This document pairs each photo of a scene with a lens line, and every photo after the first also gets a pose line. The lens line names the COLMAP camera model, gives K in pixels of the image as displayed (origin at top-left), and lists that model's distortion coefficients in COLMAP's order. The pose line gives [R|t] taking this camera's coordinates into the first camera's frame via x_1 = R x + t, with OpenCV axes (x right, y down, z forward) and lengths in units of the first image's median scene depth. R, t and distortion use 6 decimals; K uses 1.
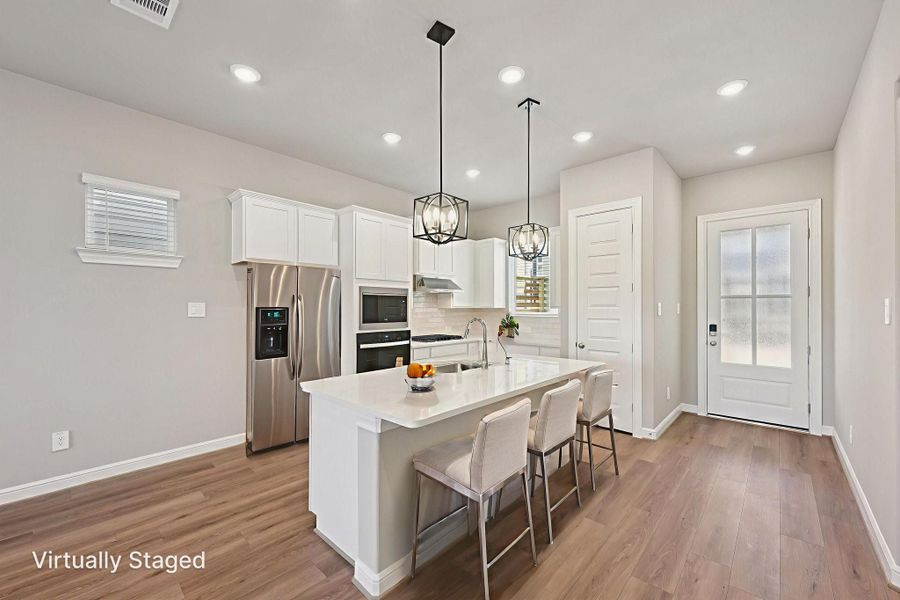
lens RADIAL K [[356.8, 0, 451.7], [0, 356.8, 303.2], [0, 0, 1]] dist [-0.001037, -0.000031]
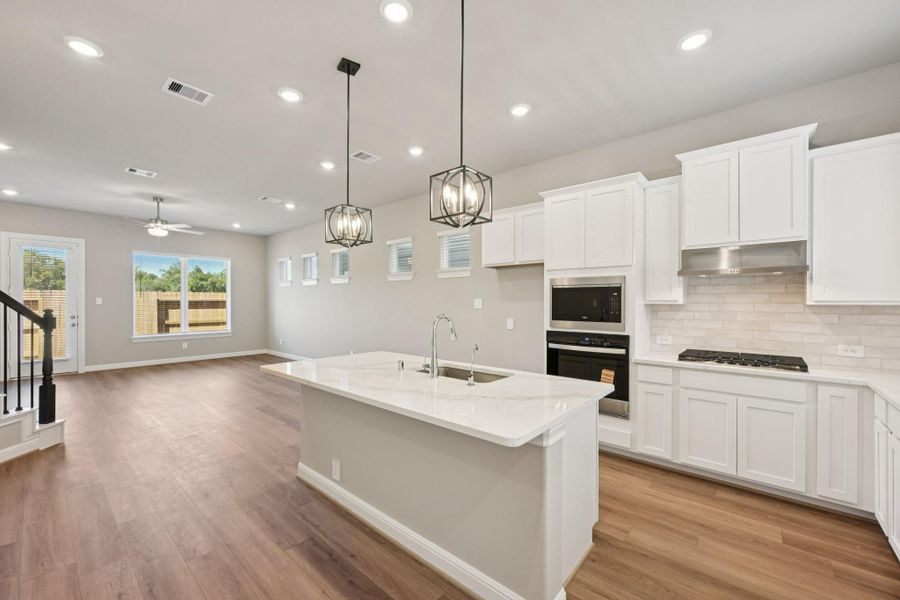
lens RADIAL K [[356.8, 0, 451.7], [0, 356.8, 303.2], [0, 0, 1]] dist [-0.001037, -0.000031]
pose [[0.034020, 0.002737, -0.999417, 0.765295], [0.007528, 0.999967, 0.002995, 0.011953], [0.999393, -0.007626, 0.033998, 0.861502]]
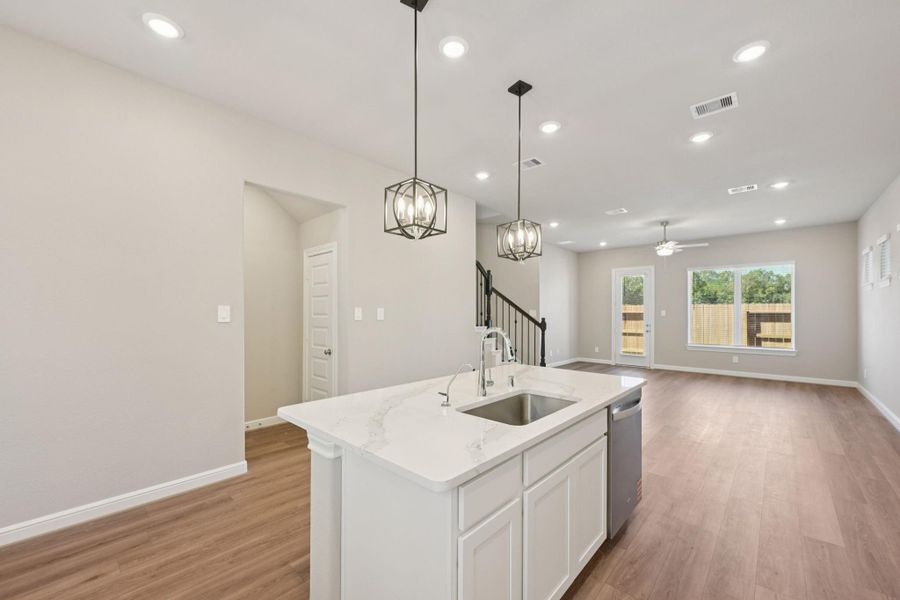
lens RADIAL K [[358.0, 0, 451.8], [0, 358.0, 311.8], [0, 0, 1]] dist [-0.000157, -0.000028]
pose [[-0.999991, -0.003225, -0.002608, 0.136060], [-0.003192, 0.999915, -0.012615, 0.017014], [0.002648, -0.012606, -0.999917, 1.482099]]
